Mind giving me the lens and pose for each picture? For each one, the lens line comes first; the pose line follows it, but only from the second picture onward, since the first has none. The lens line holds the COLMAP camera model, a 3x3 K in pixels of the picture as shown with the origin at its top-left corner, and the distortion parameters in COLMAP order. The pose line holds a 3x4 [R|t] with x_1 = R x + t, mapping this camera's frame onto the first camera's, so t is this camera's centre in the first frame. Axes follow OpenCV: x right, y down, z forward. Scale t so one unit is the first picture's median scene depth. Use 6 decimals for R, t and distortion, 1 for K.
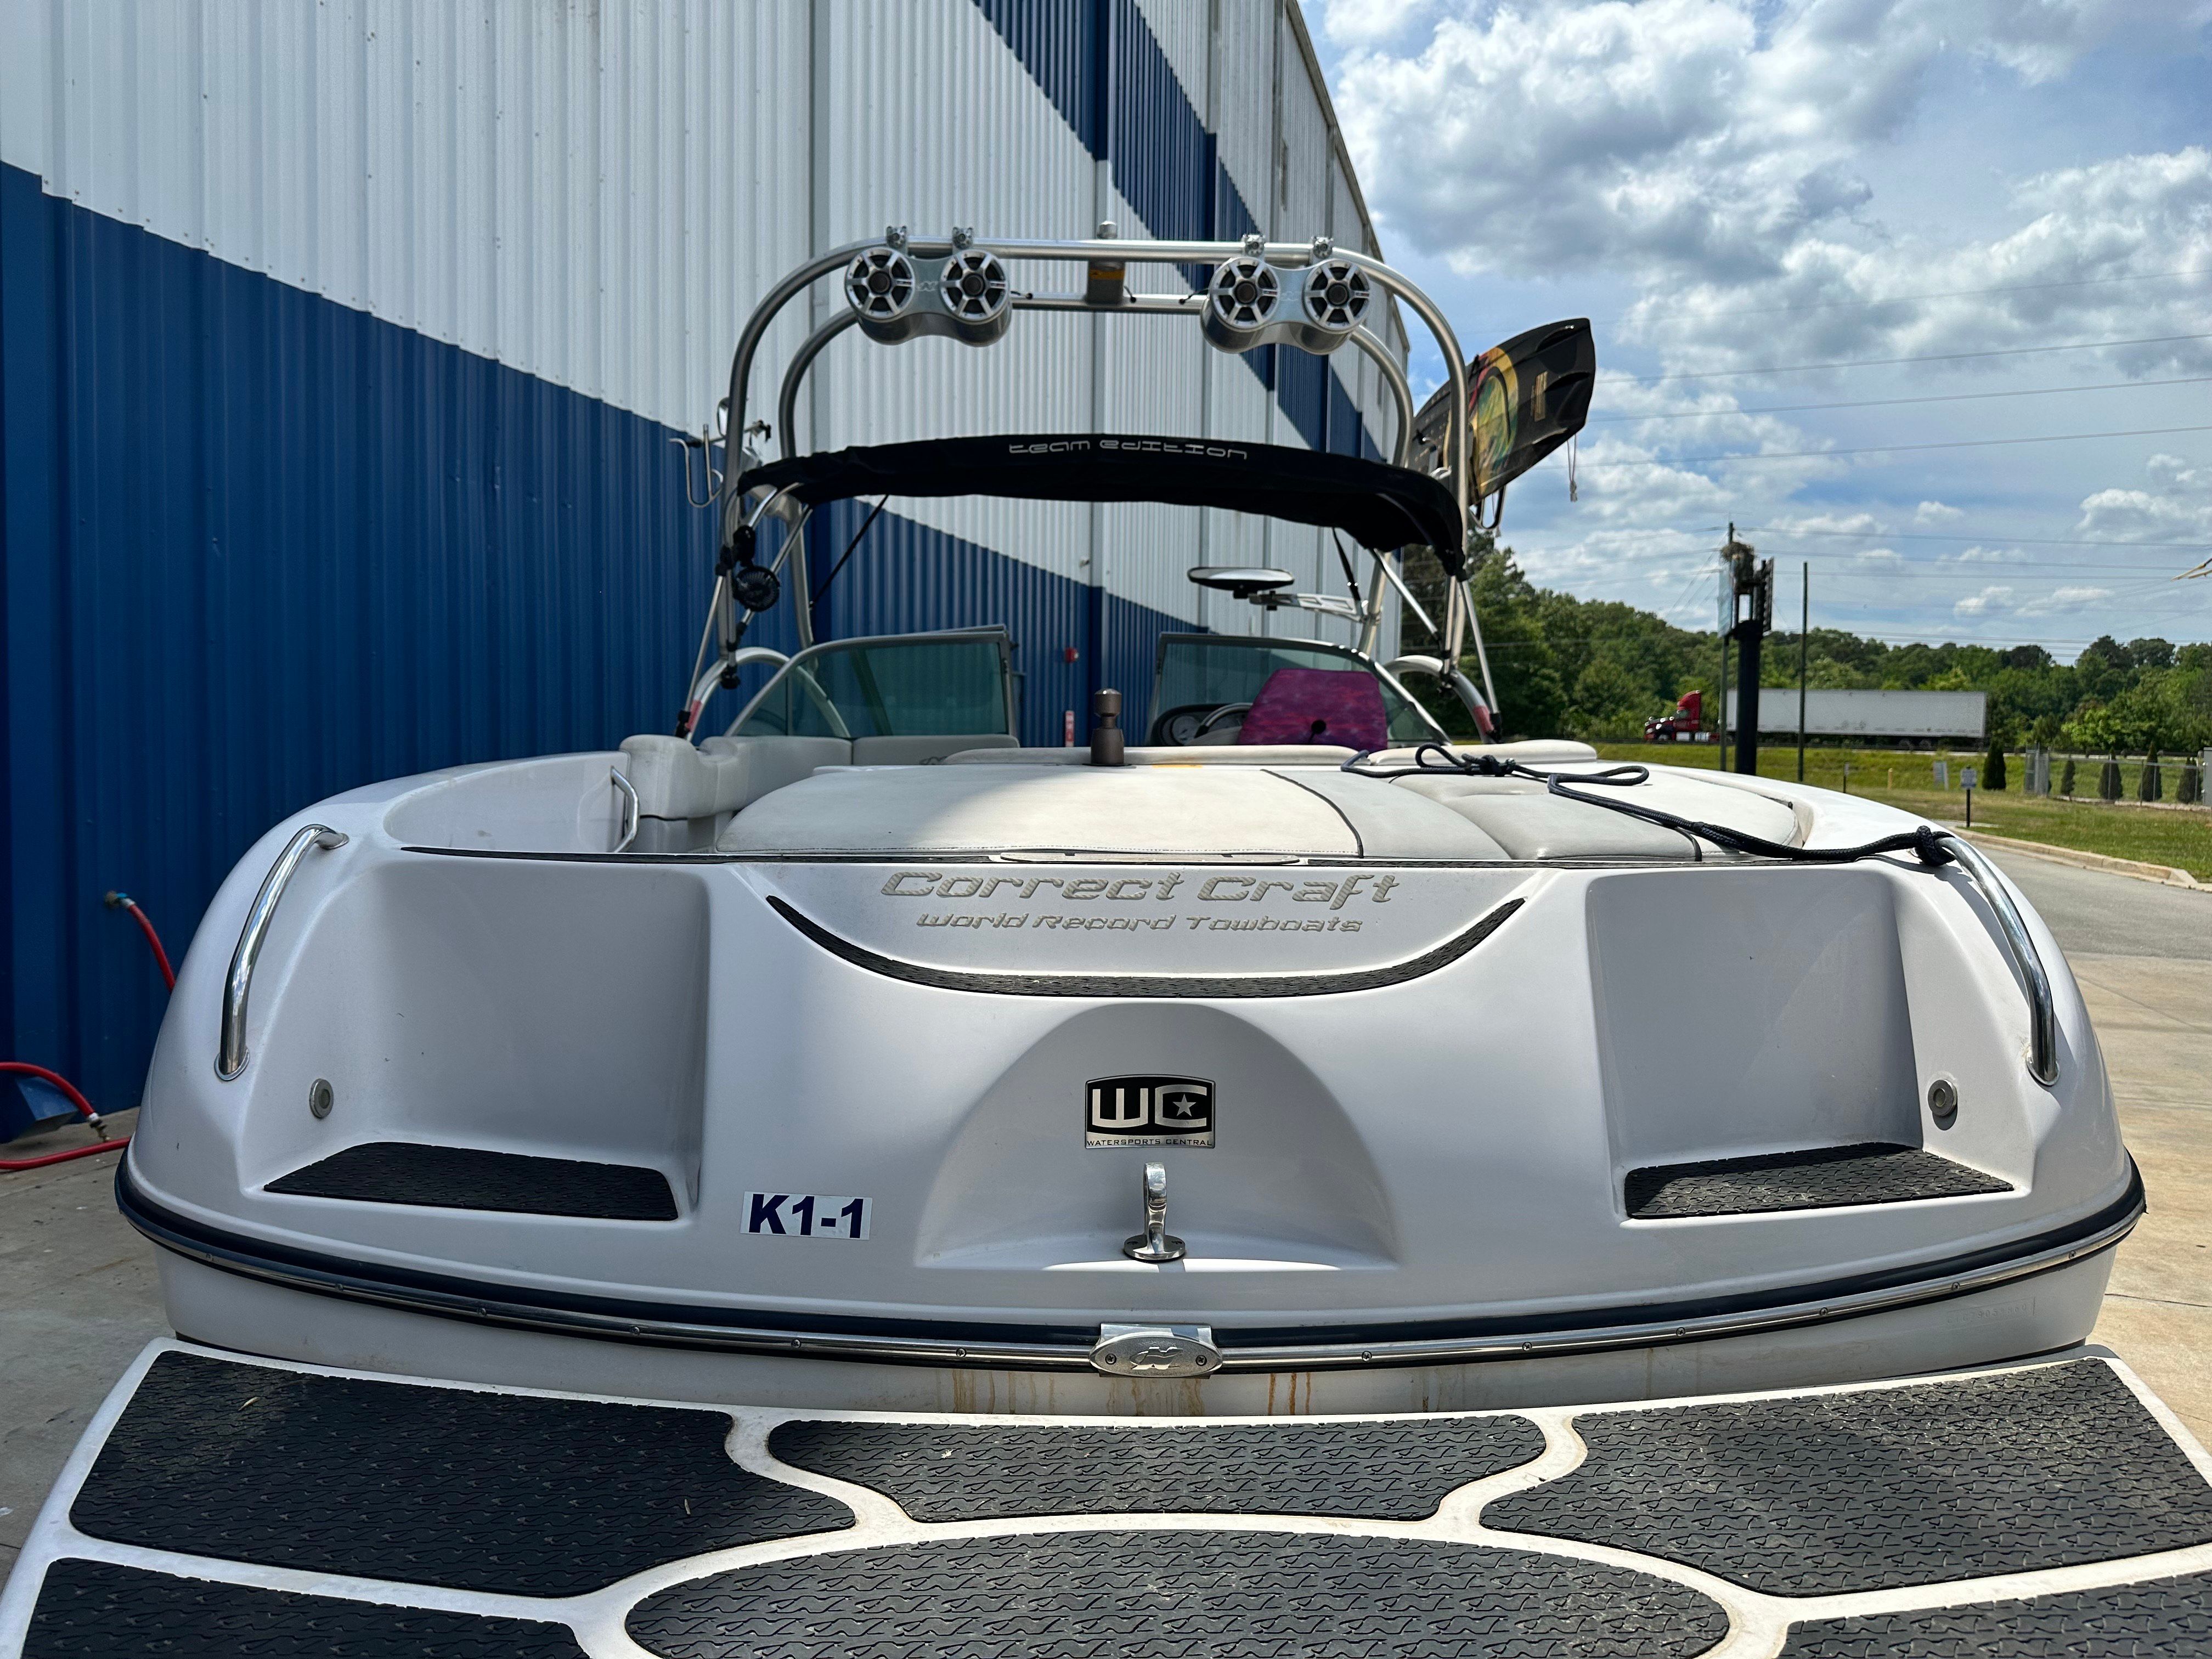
lens RADIAL K [[1756.4, 0, 1079.0], [0, 1756.4, 837.7], [0, 0, 1]] dist [0.135068, -0.233457]
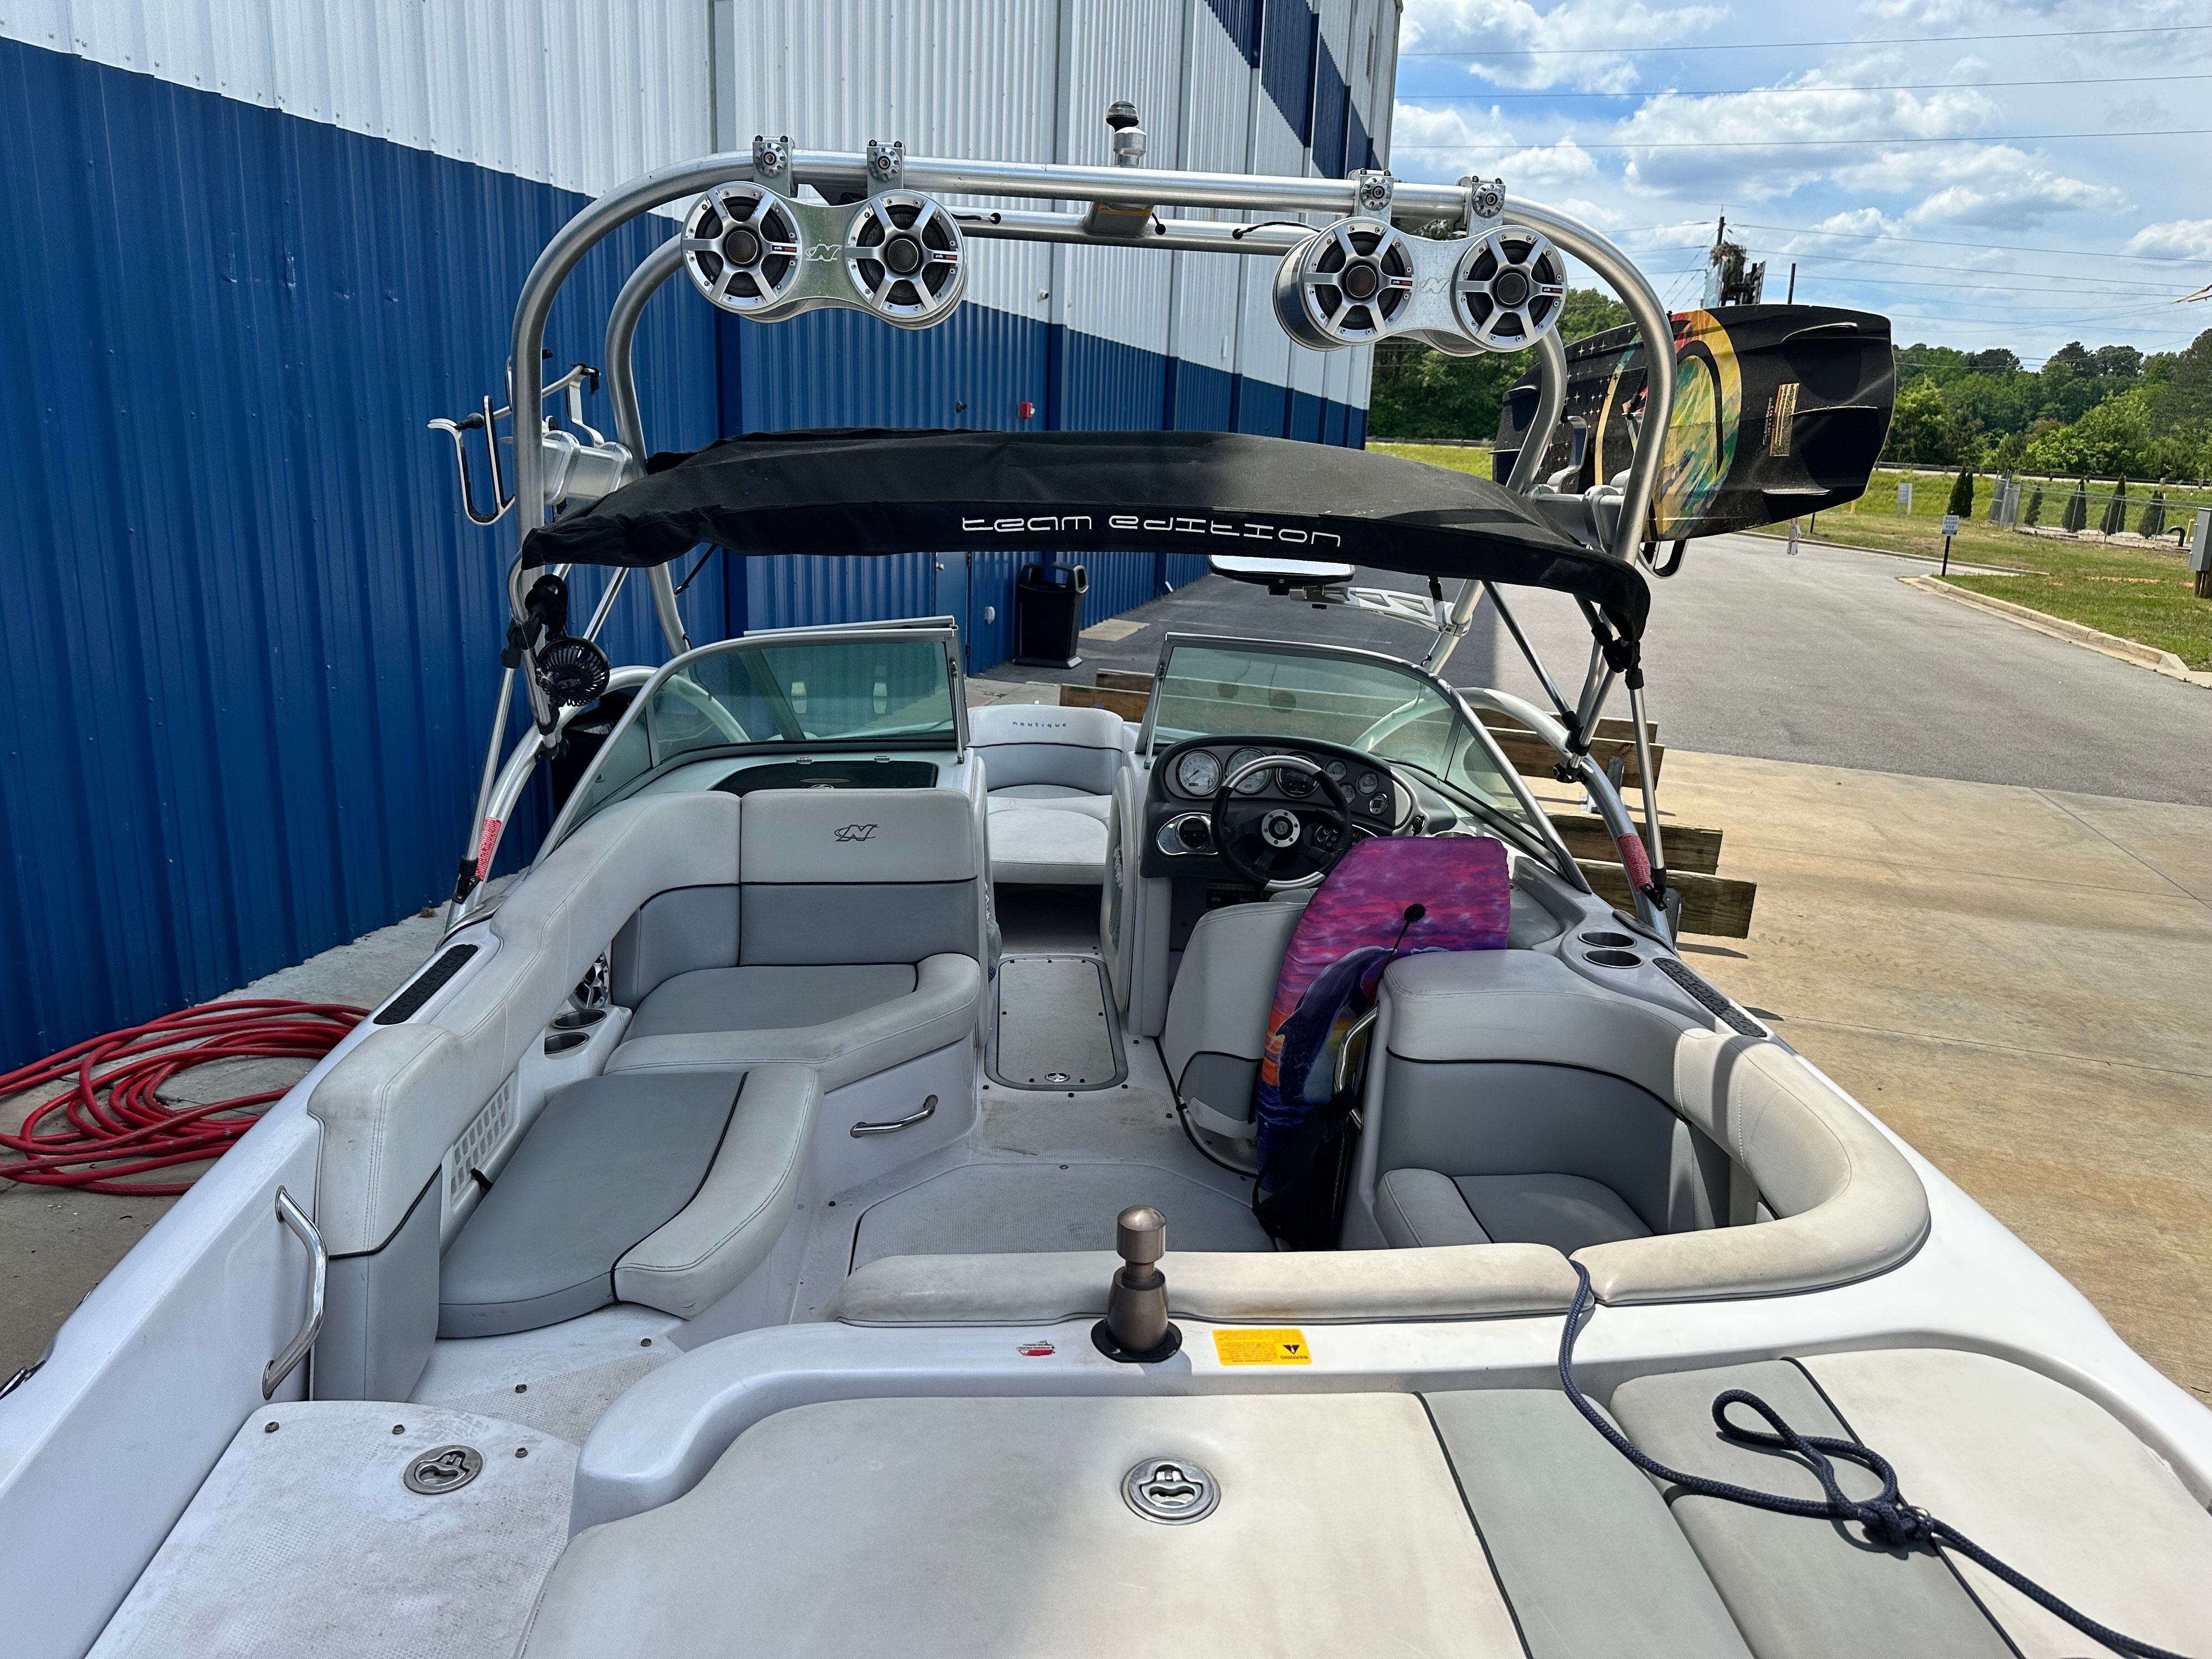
lens RADIAL K [[1689.7, 0, 1107.3], [0, 1689.7, 871.8], [0, 0, 1]] dist [0.098135, -0.151058]
pose [[0.998558, 0.013660, 0.051912, -0.009492], [-0.024935, 0.974447, 0.223230, -0.123357], [-0.047536, -0.224203, 0.973382, 0.205541]]
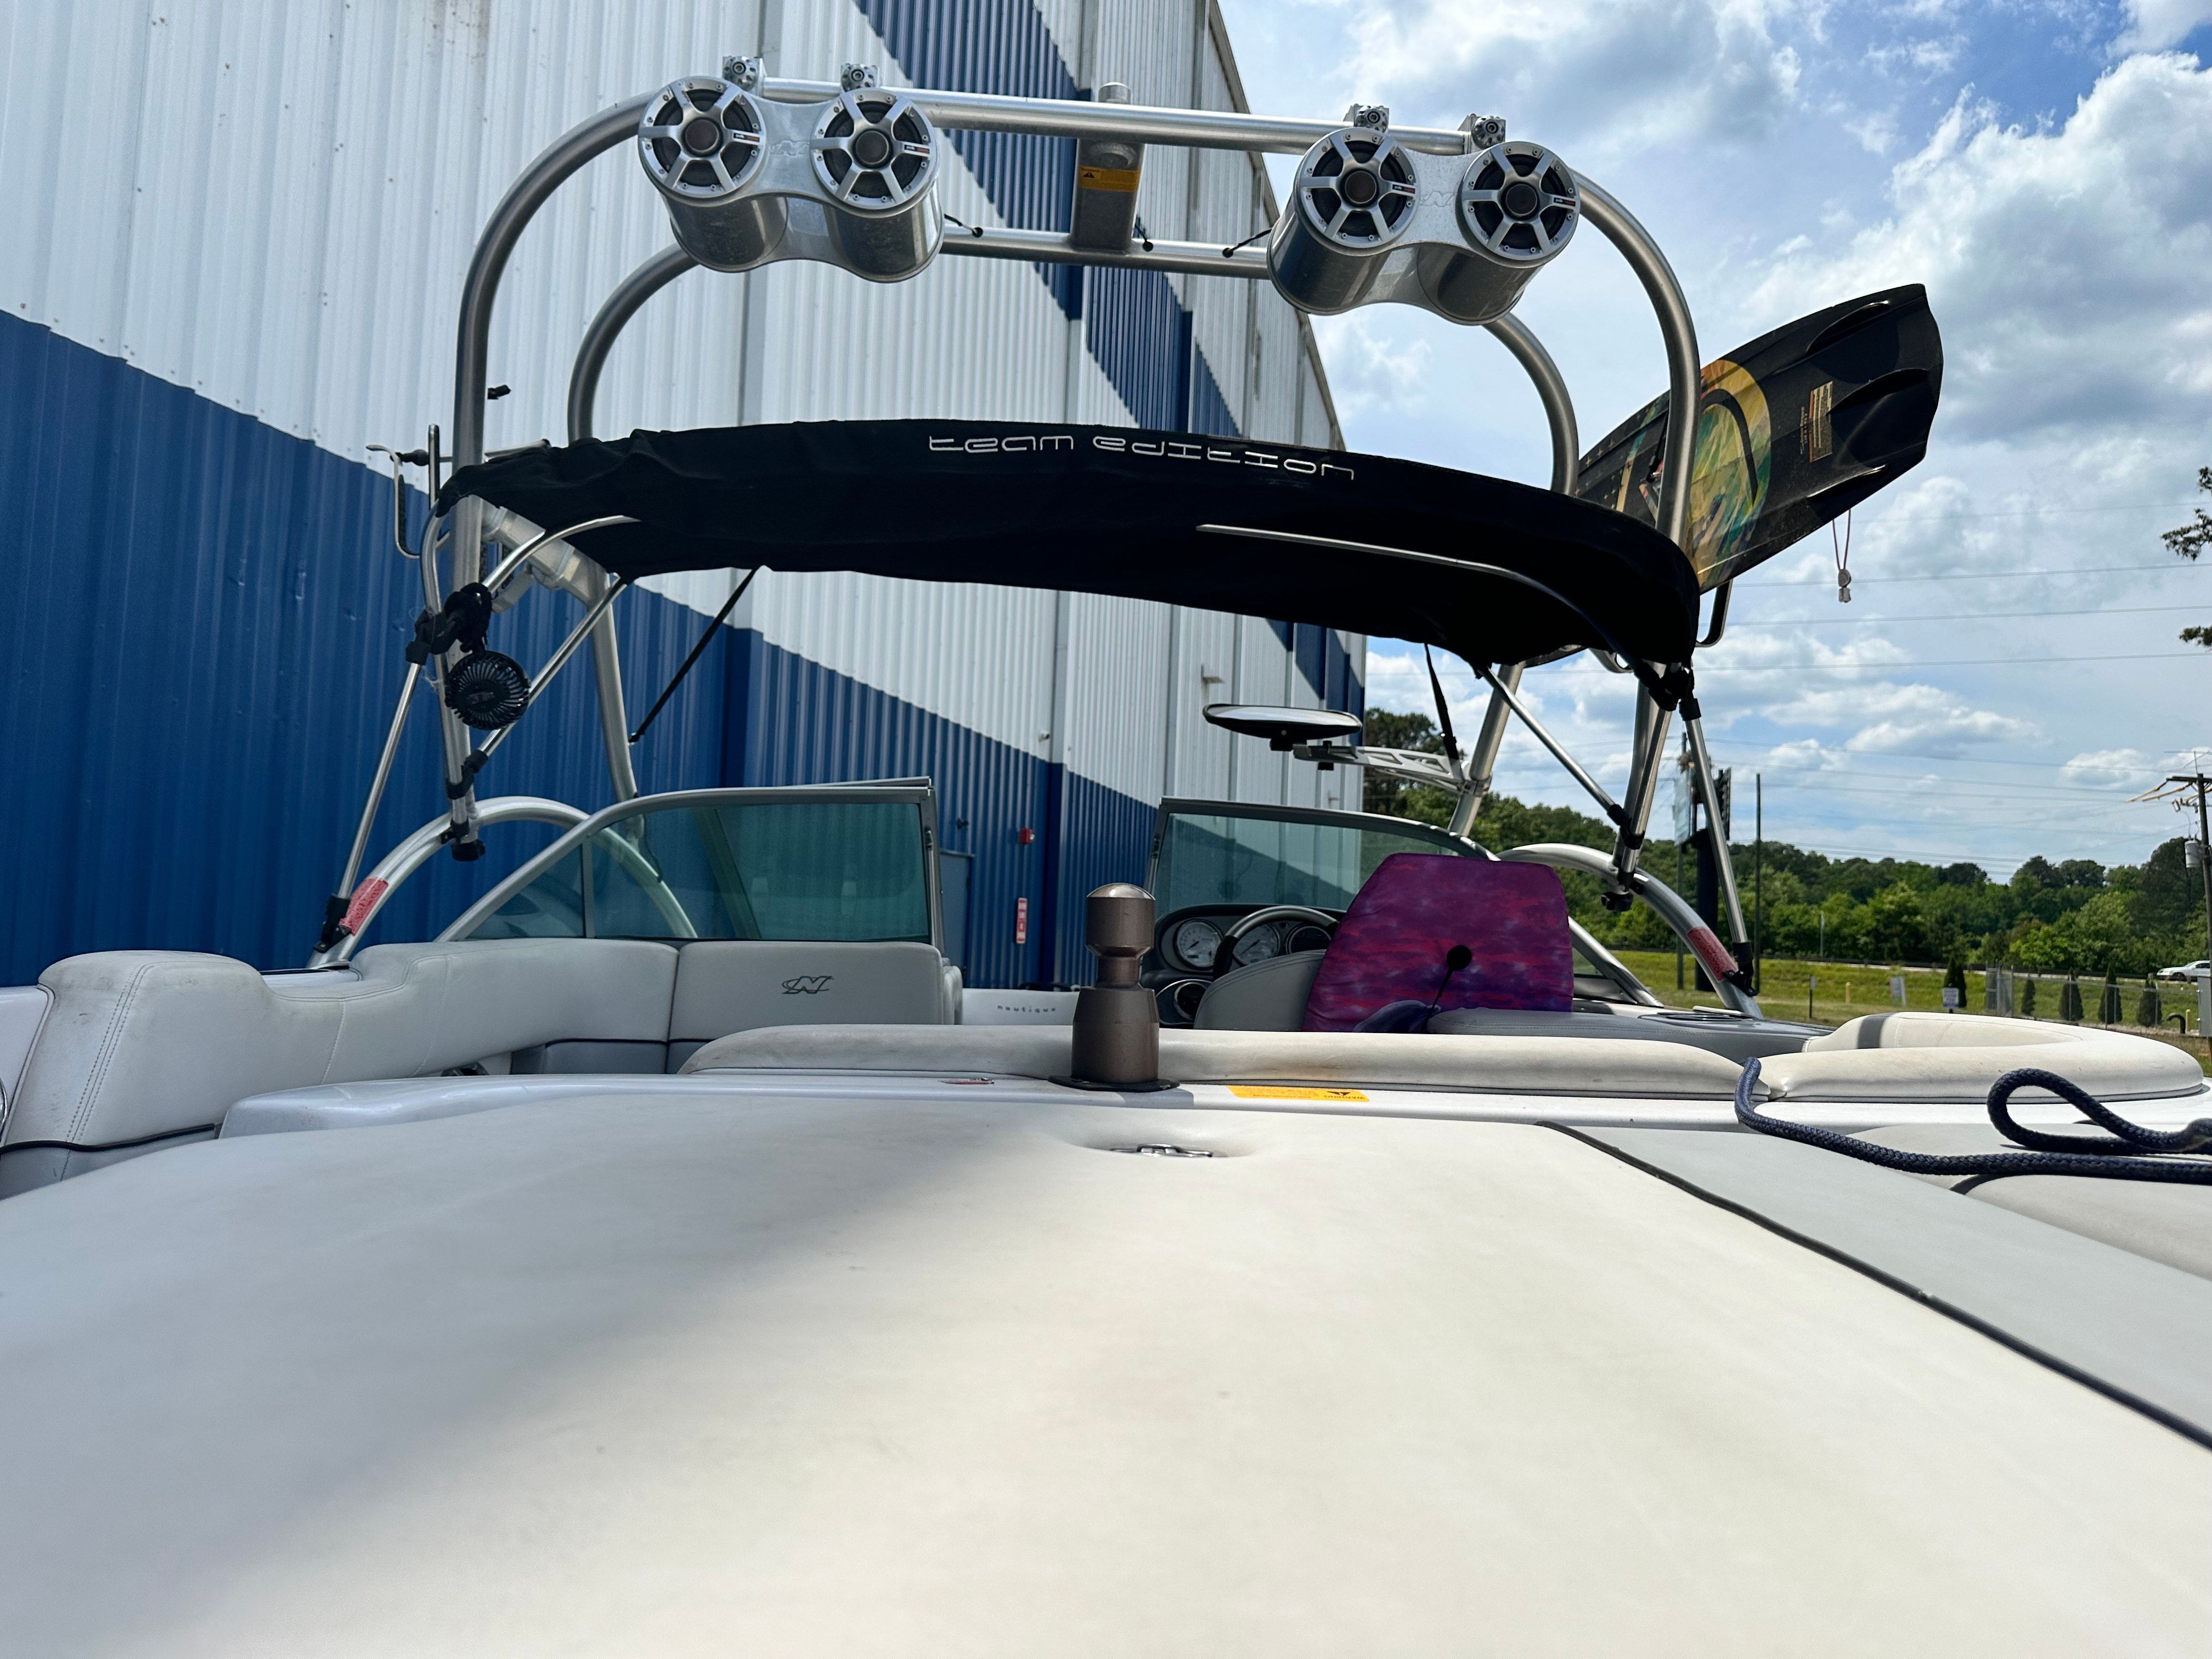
lens RADIAL K [[1684.2, 0, 1098.1], [0, 1684.2, 815.1], [0, 0, 1]] dist [0.097700, -0.200053]
pose [[0.998763, 0.032252, 0.037844, -0.001313], [-0.027509, 0.992422, -0.119758, -0.022339], [-0.041419, 0.118569, 0.992082, 0.254205]]
